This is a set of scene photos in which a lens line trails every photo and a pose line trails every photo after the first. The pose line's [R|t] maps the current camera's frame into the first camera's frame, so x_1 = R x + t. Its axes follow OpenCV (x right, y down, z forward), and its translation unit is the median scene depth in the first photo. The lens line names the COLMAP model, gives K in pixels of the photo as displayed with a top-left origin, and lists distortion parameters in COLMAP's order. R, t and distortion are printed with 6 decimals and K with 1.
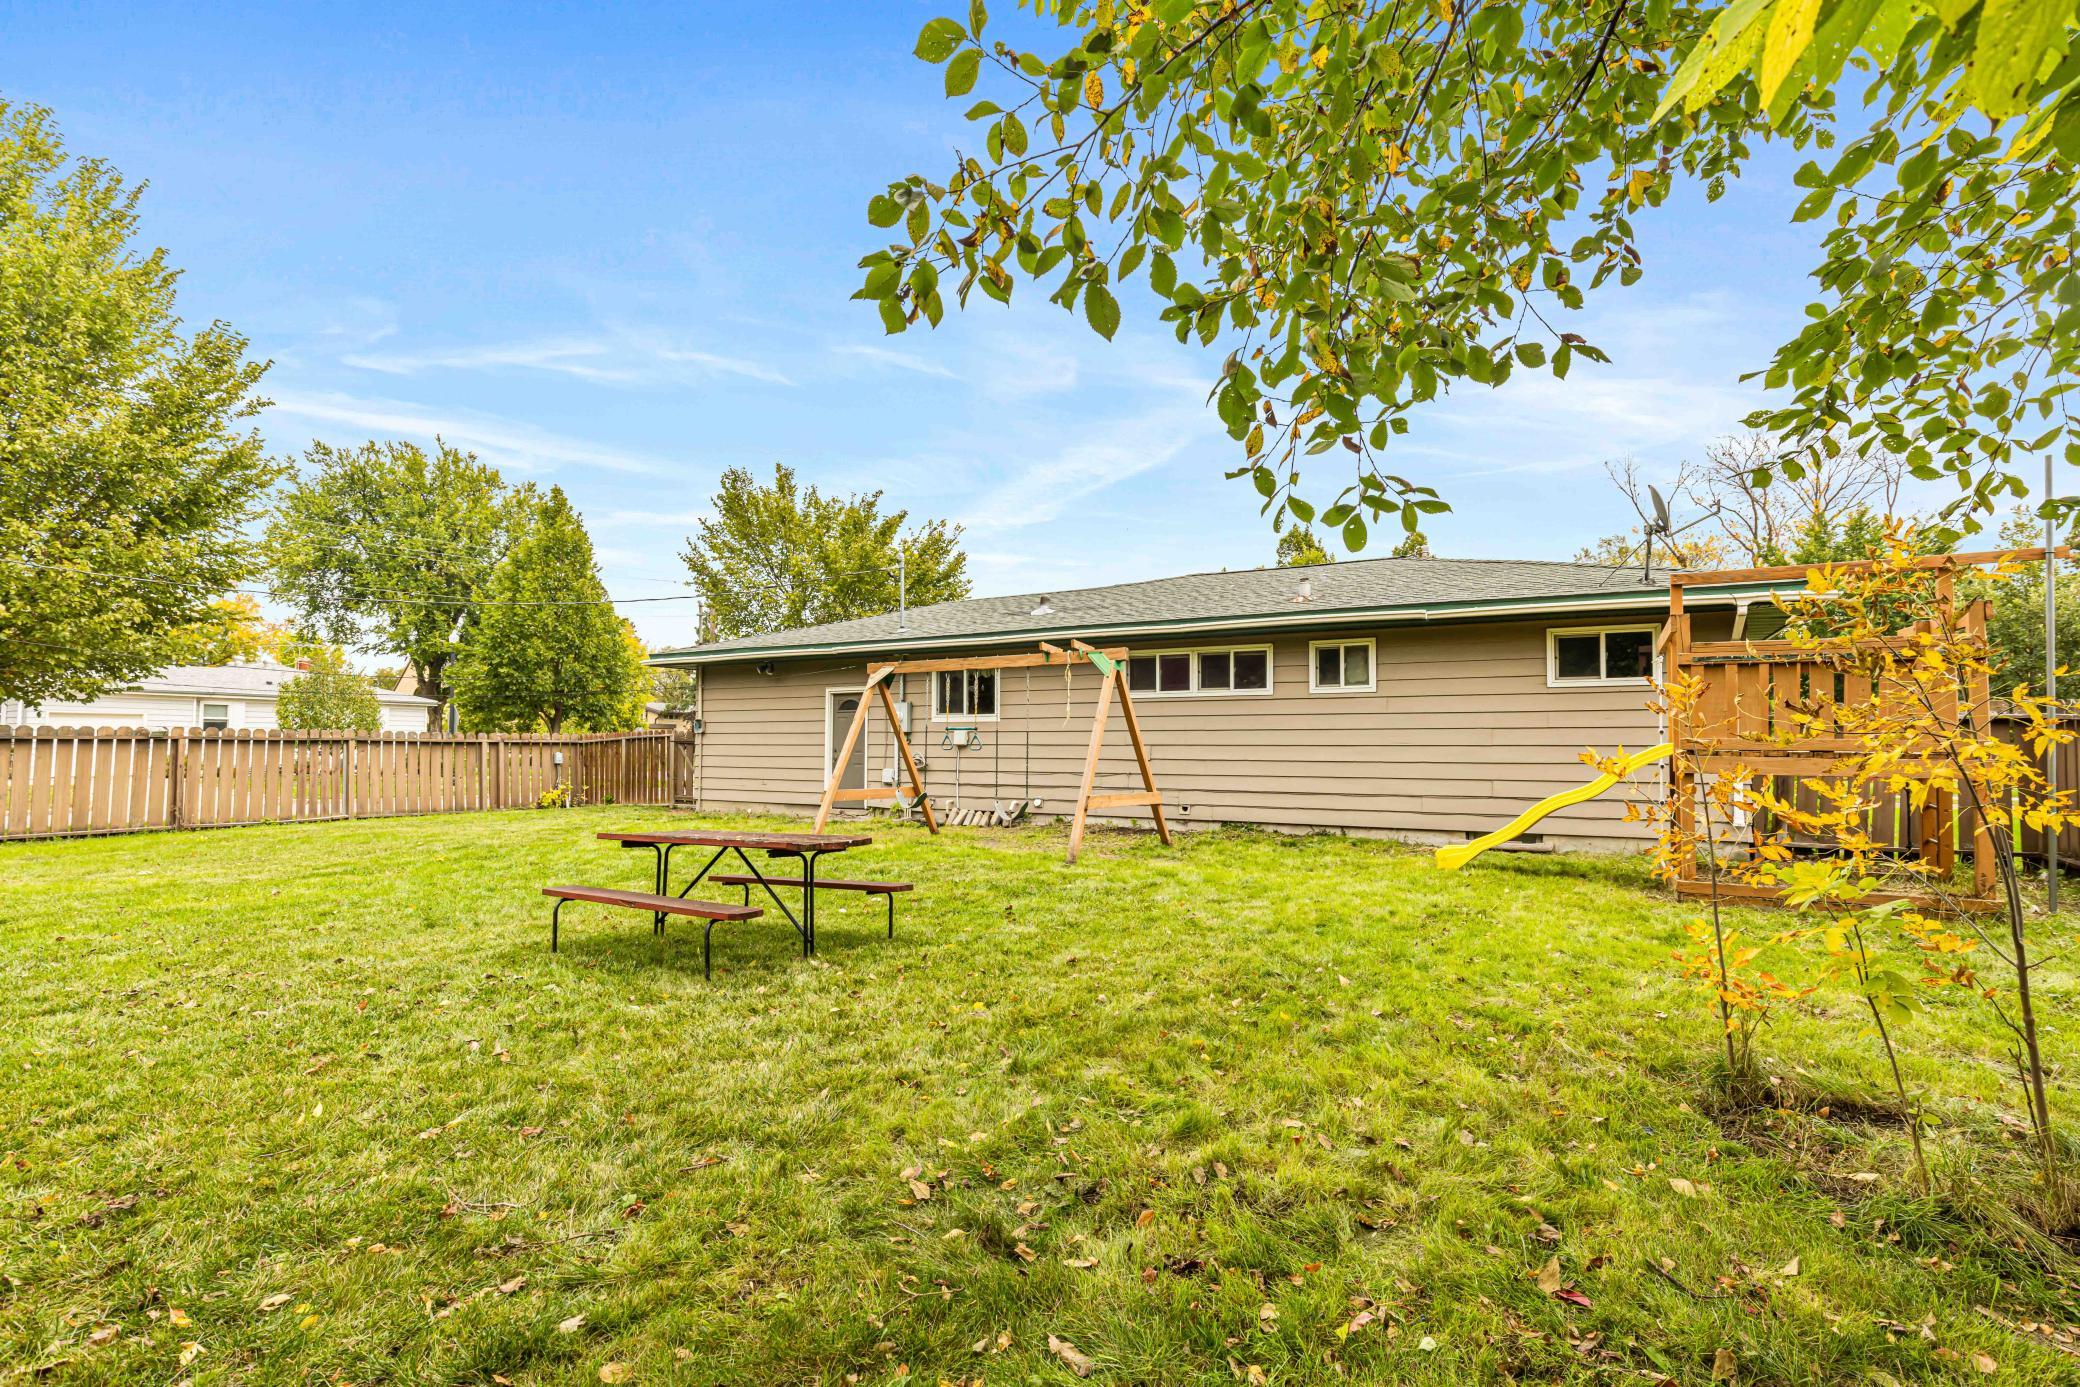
lens RADIAL K [[960.2, 0, 1042.4], [0, 960.2, 718.5], [0, 0, 1]] dist [-0.002869, -0.000542]
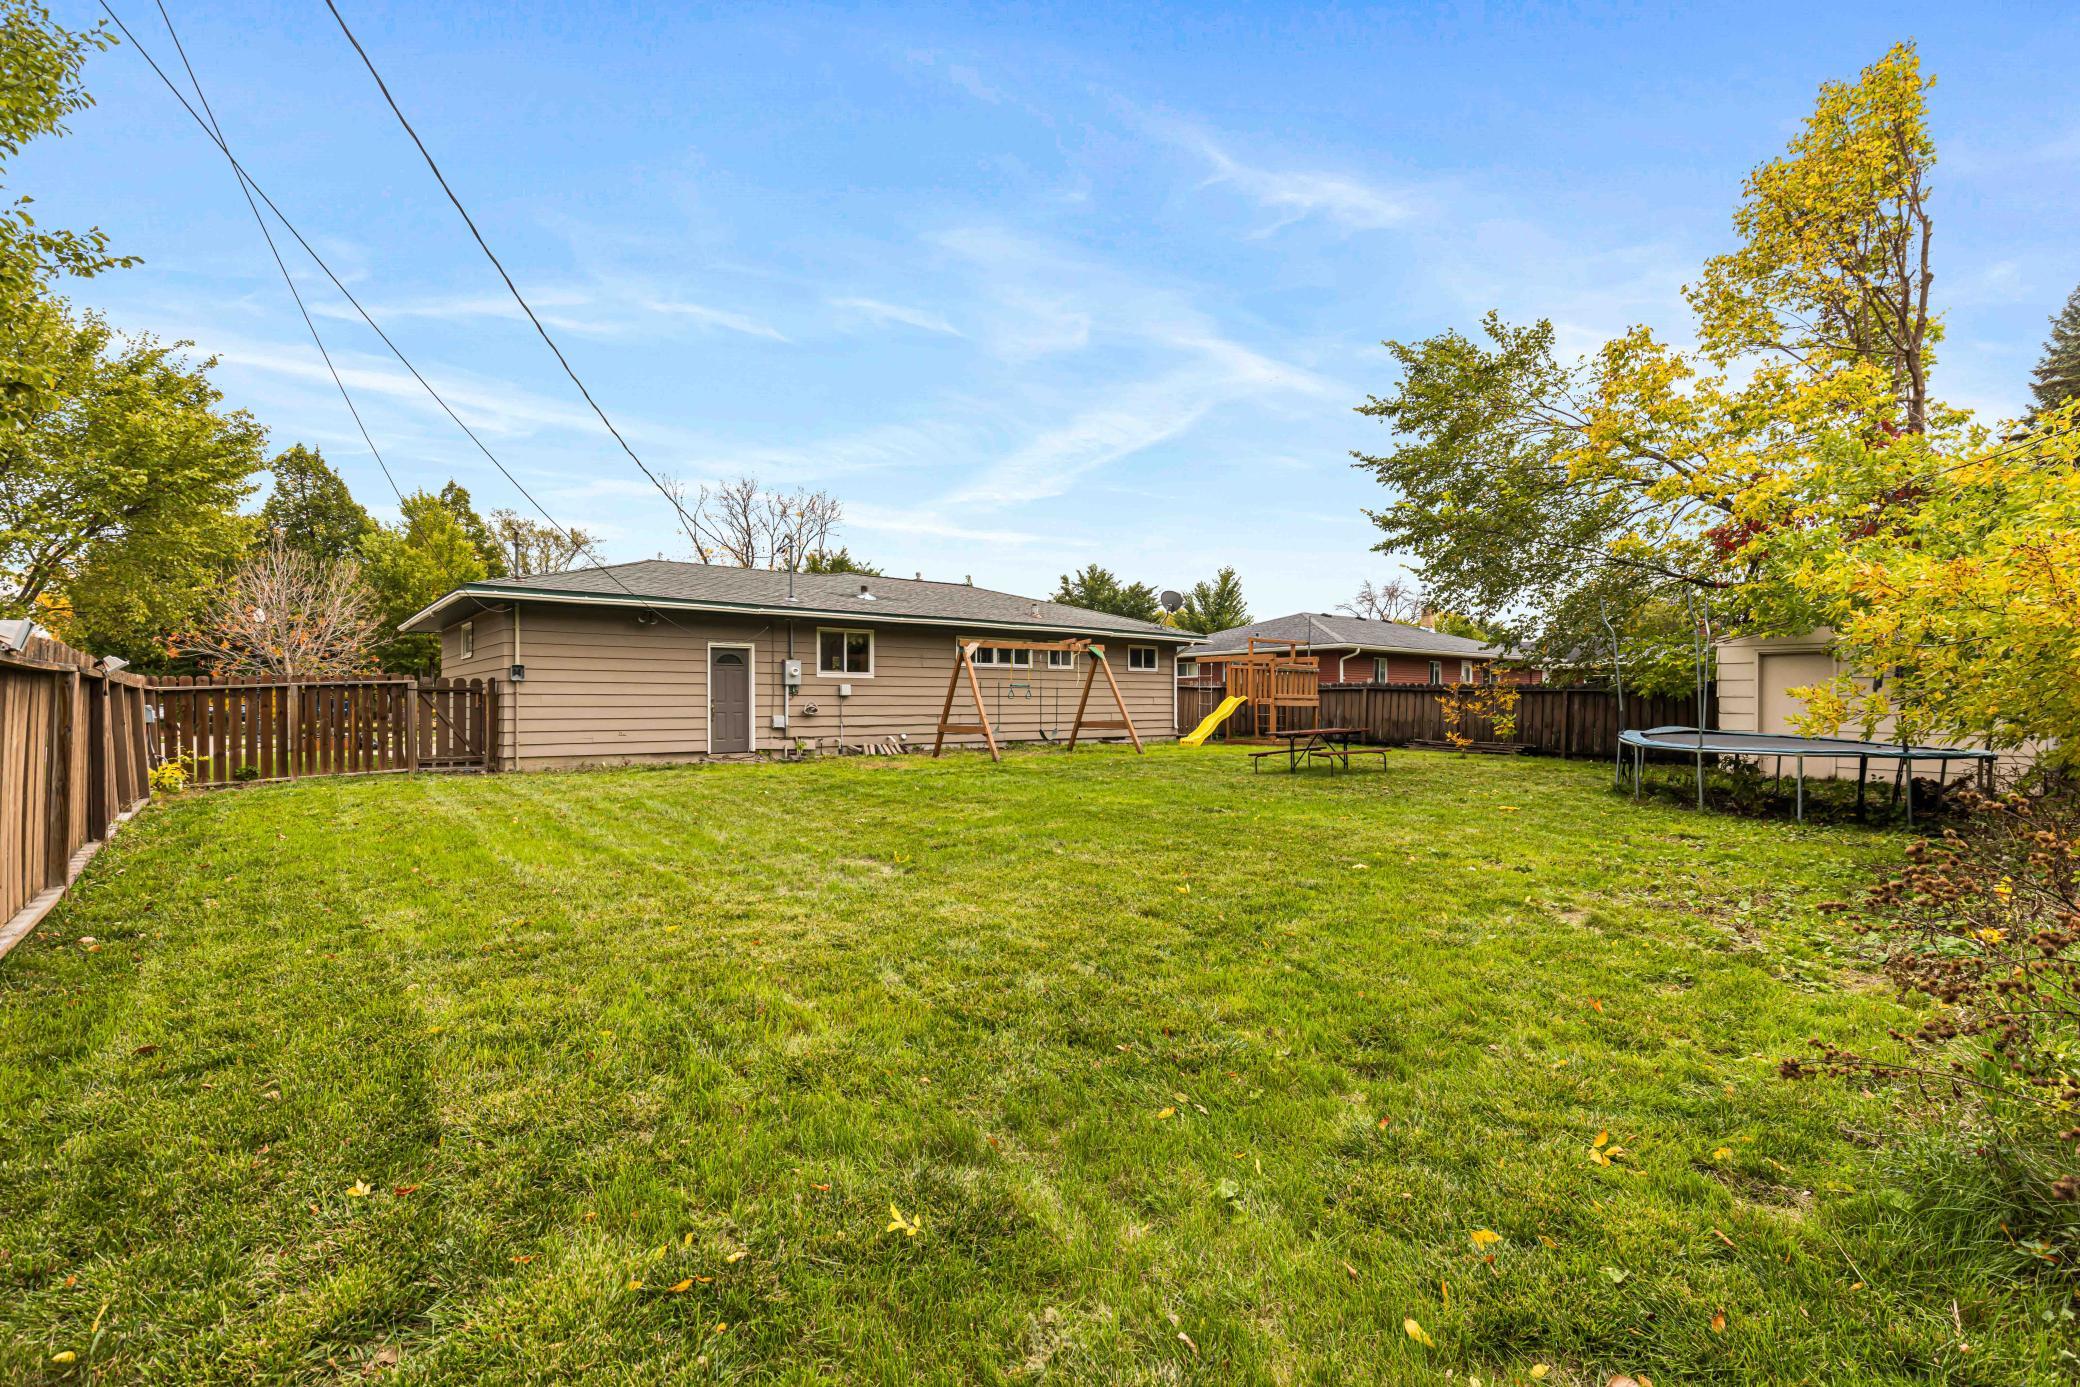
lens RADIAL K [[926.6, 0, 1037.9], [0, 926.6, 708.0], [0, 0, 1]] dist [0.002500, 0.000067]
pose [[0.360608, -0.007358, 0.932688, -1.150813], [-0.024383, 0.999553, 0.017313, 0.016114], [-0.932399, -0.028984, 0.360267, 0.307568]]
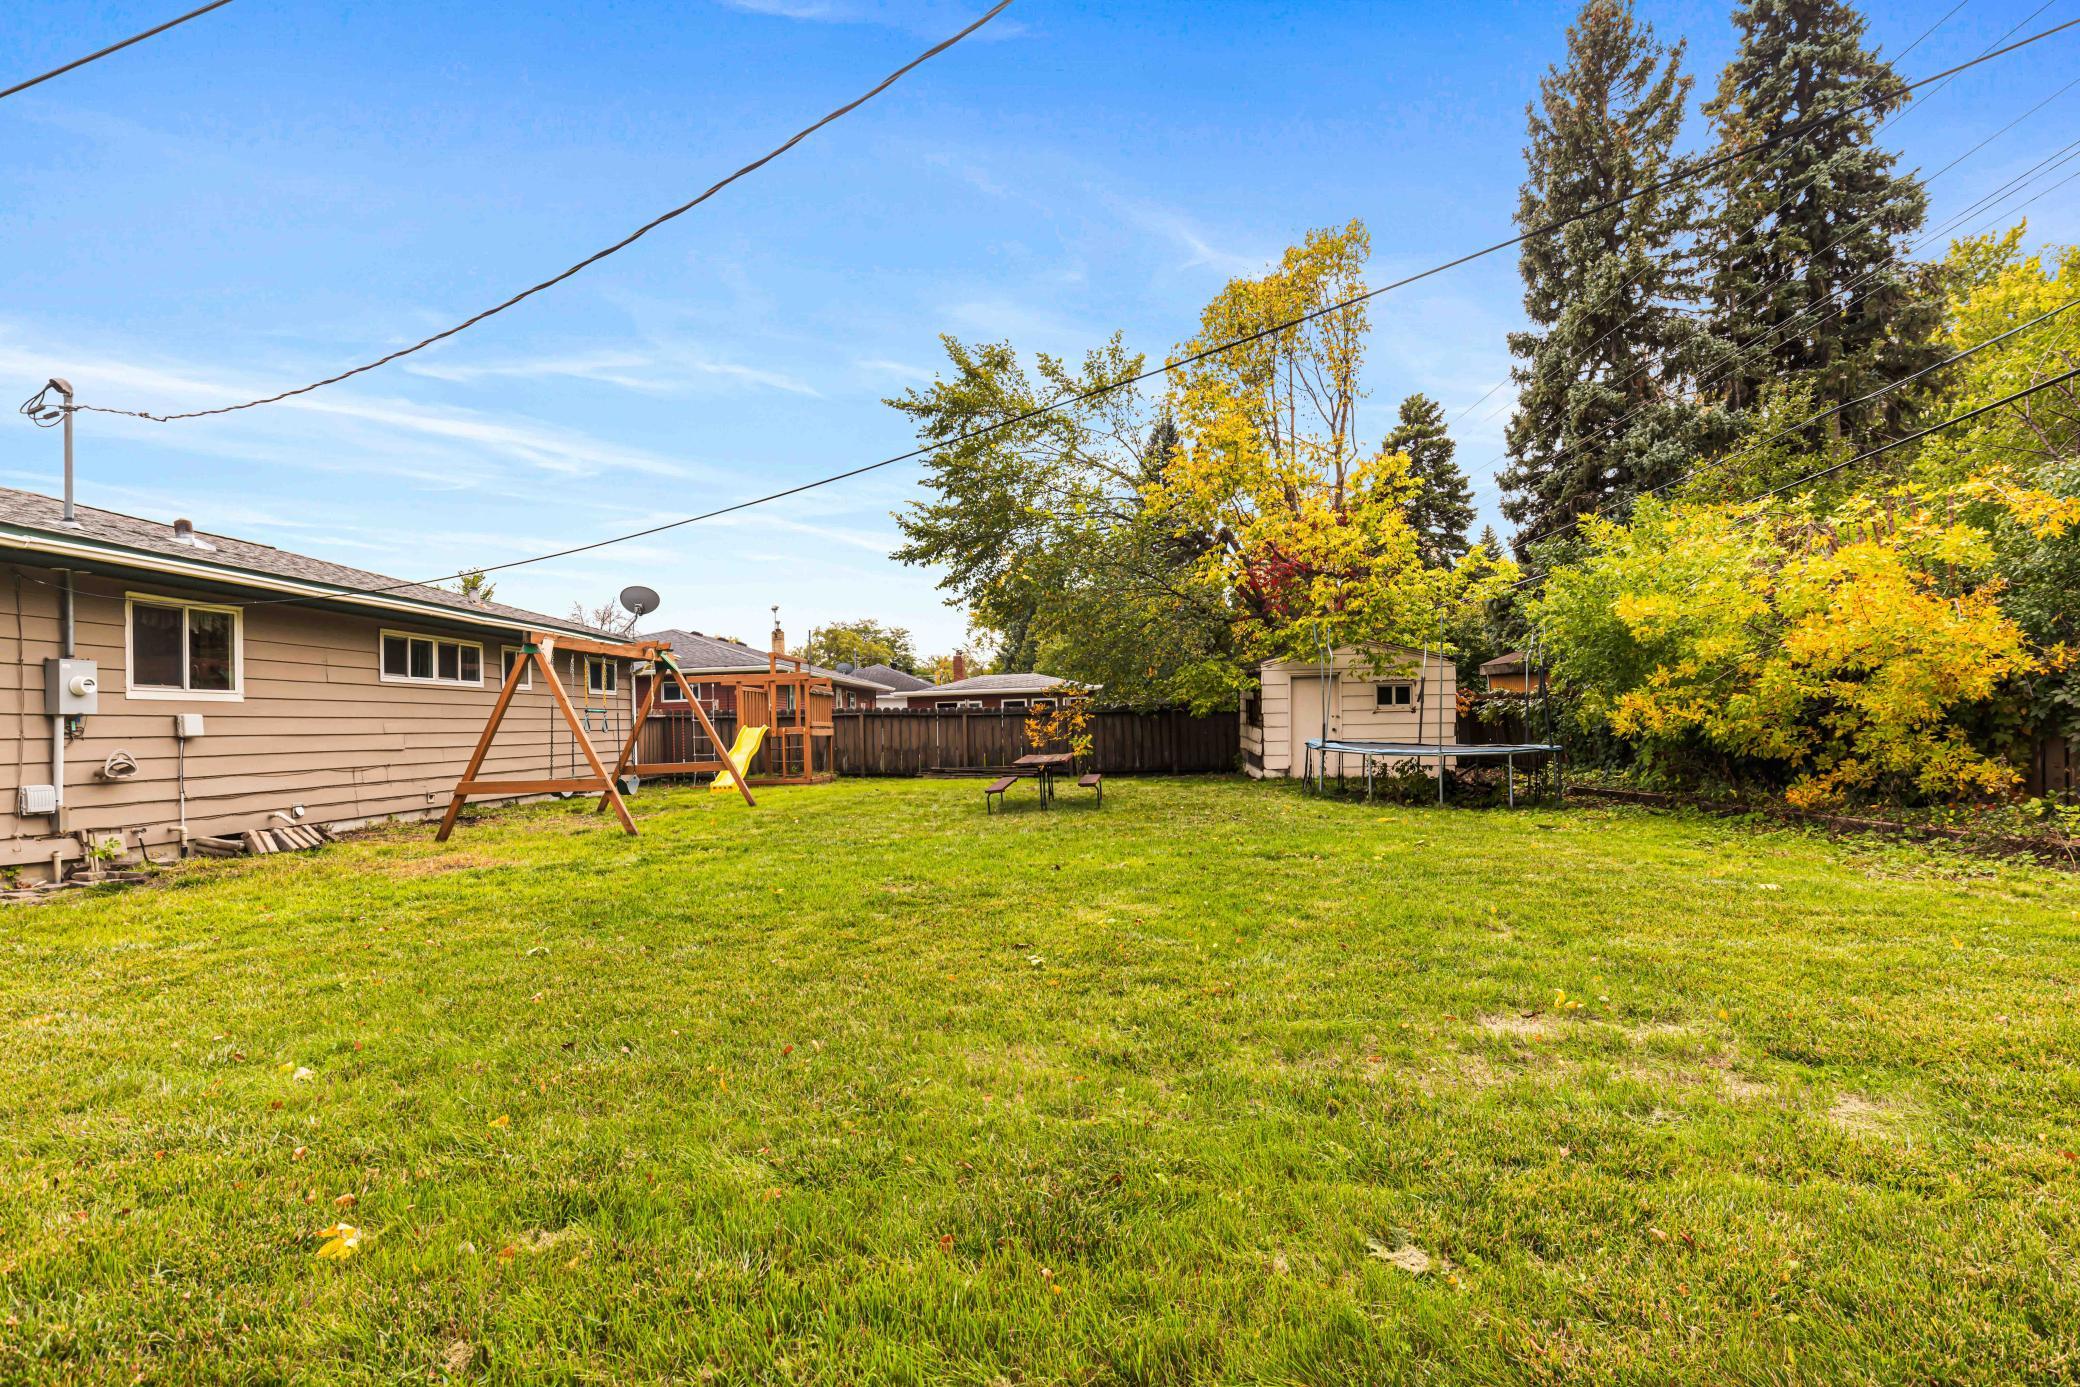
lens RADIAL K [[960.2, 0, 1042.4], [0, 960.2, 718.5], [0, 0, 1]] dist [-0.002869, -0.000542]
pose [[-0.467493, 0.018397, 0.883805, -0.901381], [0.006266, 0.999827, -0.017497, 0.029919], [-0.883974, -0.002642, -0.467528, 0.795799]]
